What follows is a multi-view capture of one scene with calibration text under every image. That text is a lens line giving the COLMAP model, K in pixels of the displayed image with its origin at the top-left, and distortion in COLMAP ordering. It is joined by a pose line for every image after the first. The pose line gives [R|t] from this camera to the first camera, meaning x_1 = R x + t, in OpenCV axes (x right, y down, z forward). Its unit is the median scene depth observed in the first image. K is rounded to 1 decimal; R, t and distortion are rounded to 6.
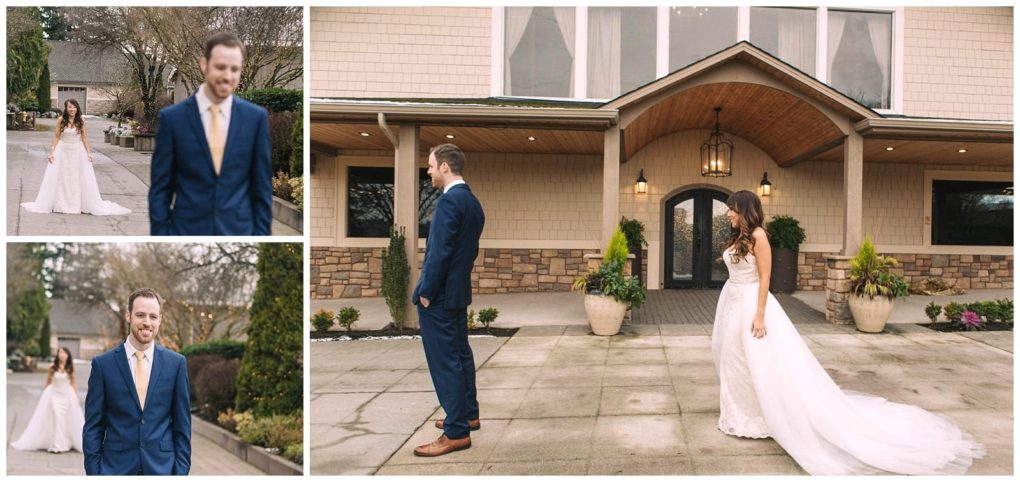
lens RADIAL K [[482.0, 0, 671.7], [0, 482.0, 243.2], [0, 0, 1]] dist [-0.027967, 0.000185]
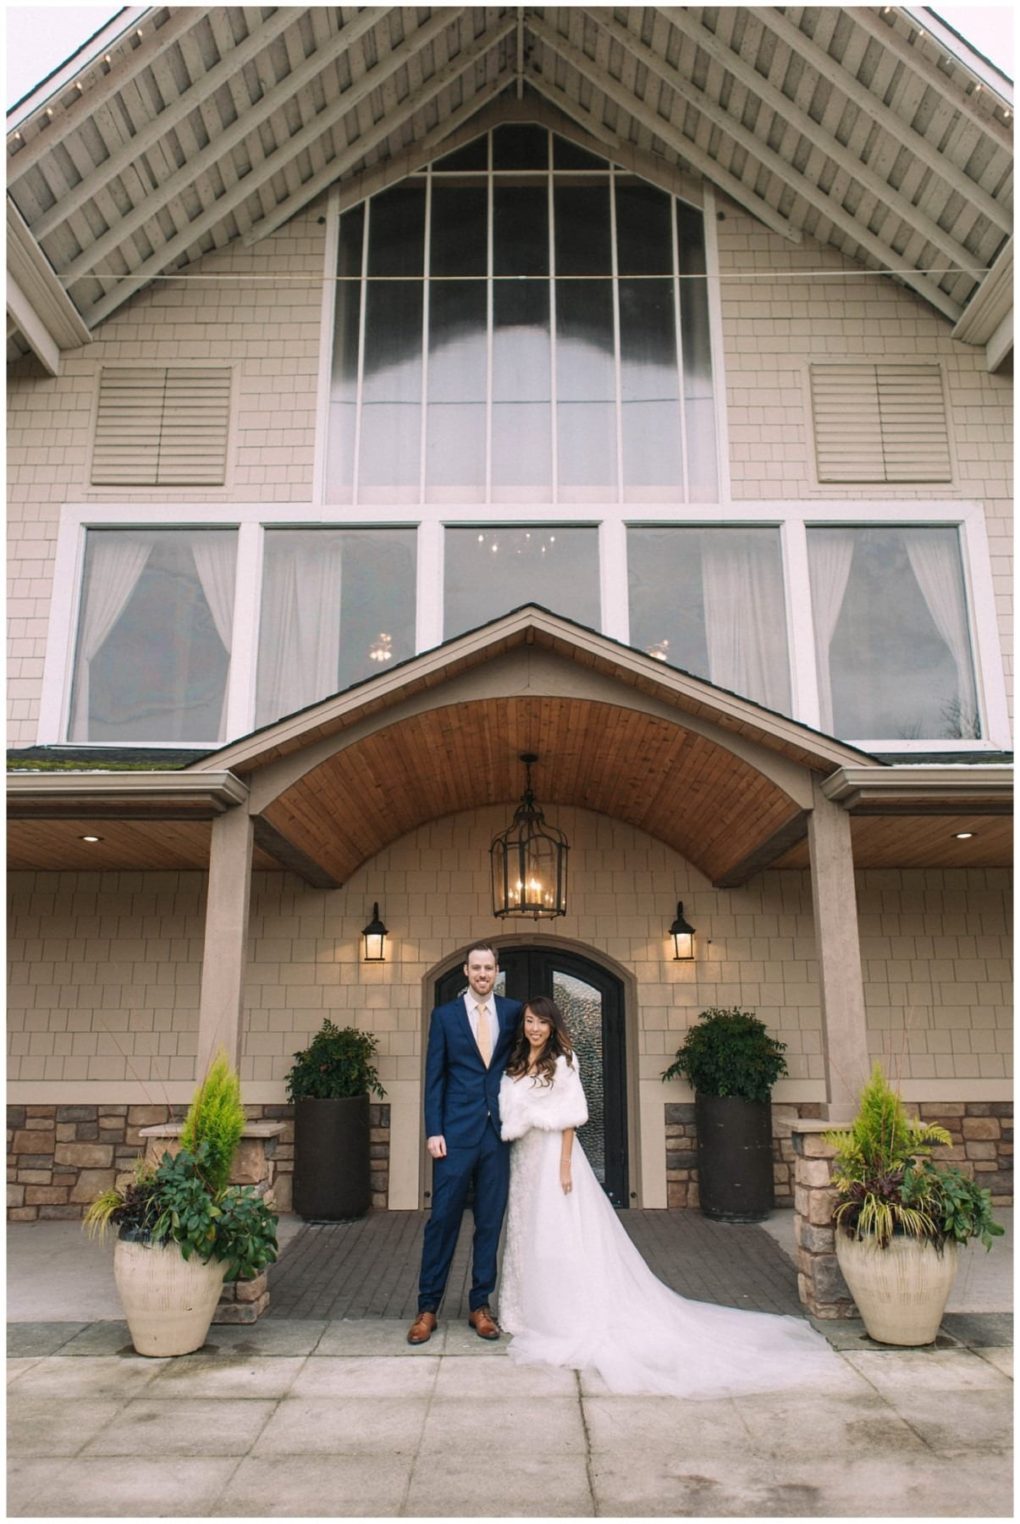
lens RADIAL K [[1138.7, 0, 510.0], [0, 1138.7, 762.0], [0, 0, 1]] dist [-0.031880, 0.004070]
pose [[0.997257, -0.034556, -0.065450, 0.124487], [0.016199, 0.964781, -0.262555, -0.011662], [0.072218, 0.260775, 0.962695, 0.034857]]
